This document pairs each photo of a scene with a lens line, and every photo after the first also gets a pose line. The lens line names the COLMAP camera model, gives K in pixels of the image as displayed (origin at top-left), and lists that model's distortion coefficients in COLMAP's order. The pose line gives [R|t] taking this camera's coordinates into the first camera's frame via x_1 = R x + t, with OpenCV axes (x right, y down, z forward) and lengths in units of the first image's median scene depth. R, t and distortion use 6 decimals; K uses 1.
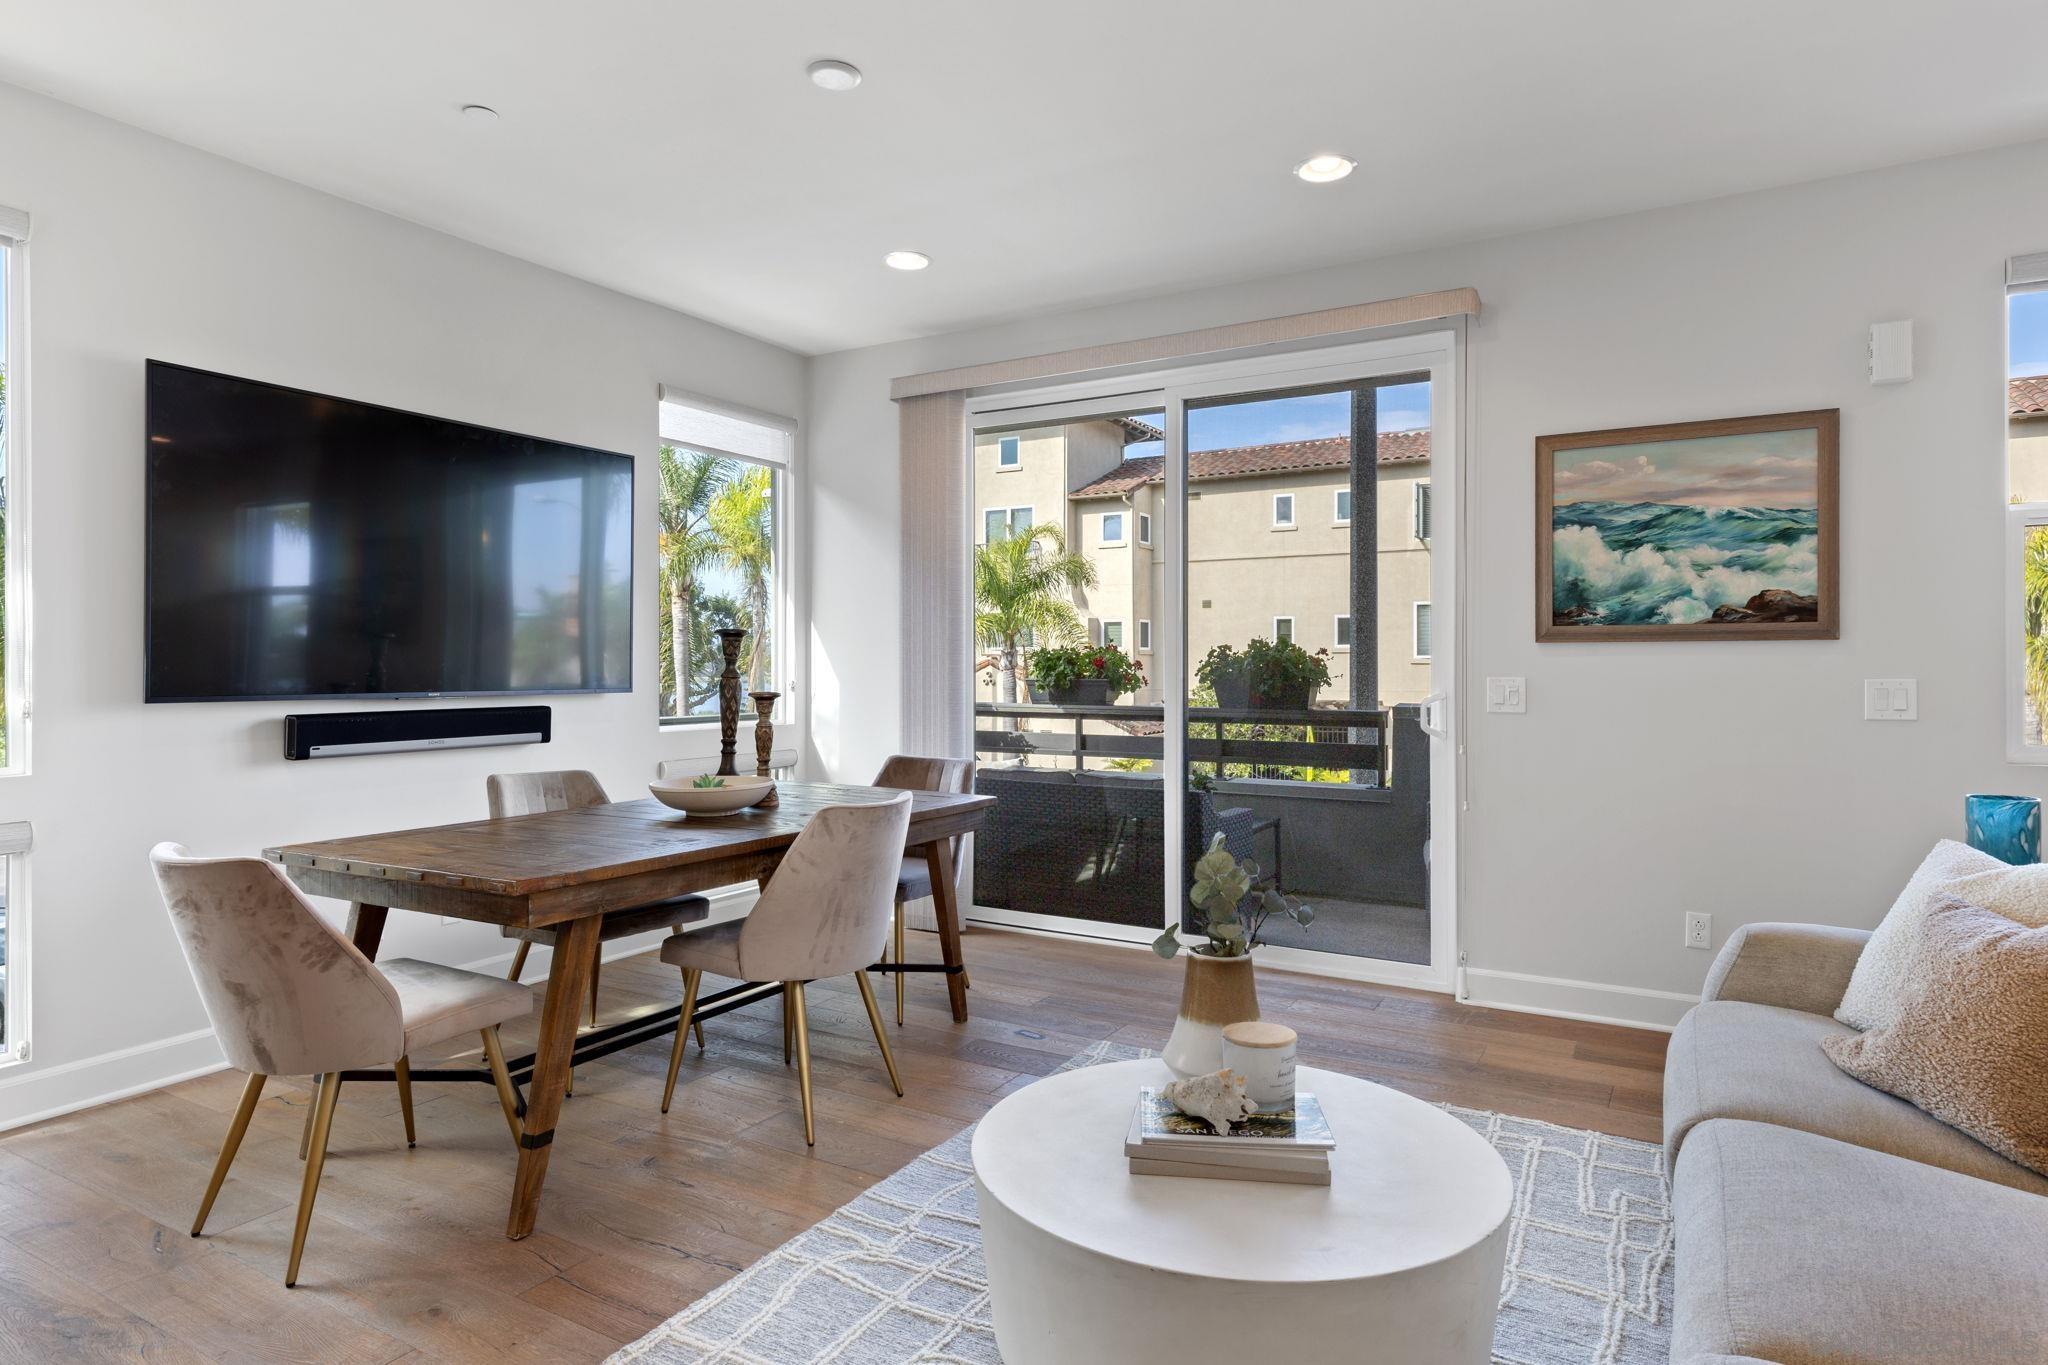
lens RADIAL K [[1142.2, 0, 1021.0], [0, 1142.2, 651.4], [0, 0, 1]] dist [-0.001602, -0.000225]
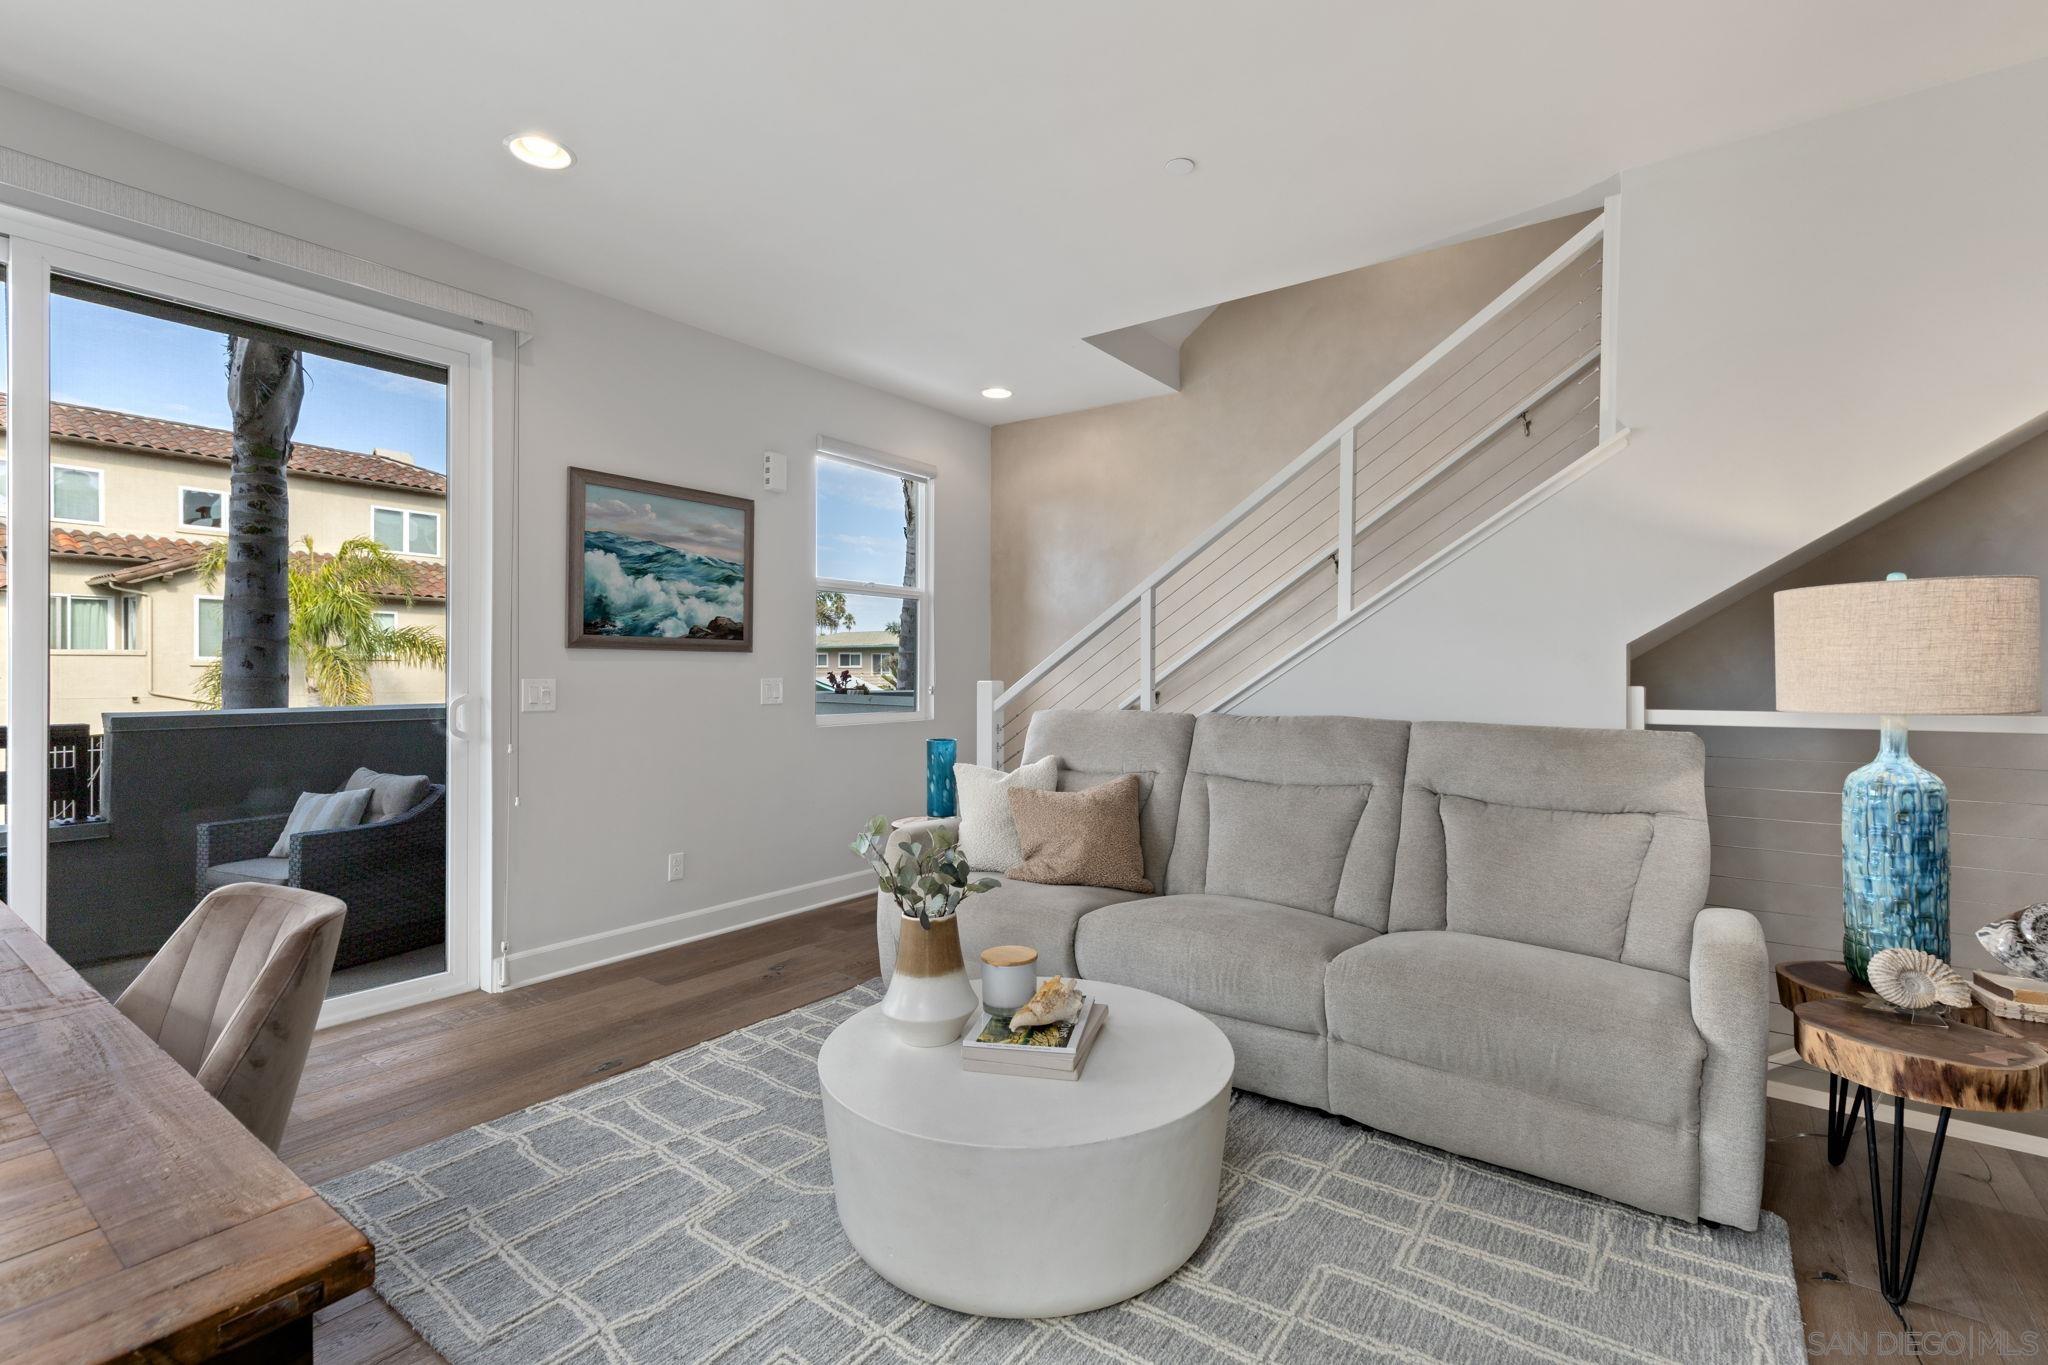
lens RADIAL K [[911.7, 0, 1024.0], [0, 911.7, 682.5], [0, 0, 1]] dist [0.001568, 0.000151]
pose [[0.094353, -0.008944, 0.995499, -0.430971], [-0.013441, 0.999857, 0.010257, 0.011542], [-0.995448, -0.014349, 0.094219, 0.489578]]
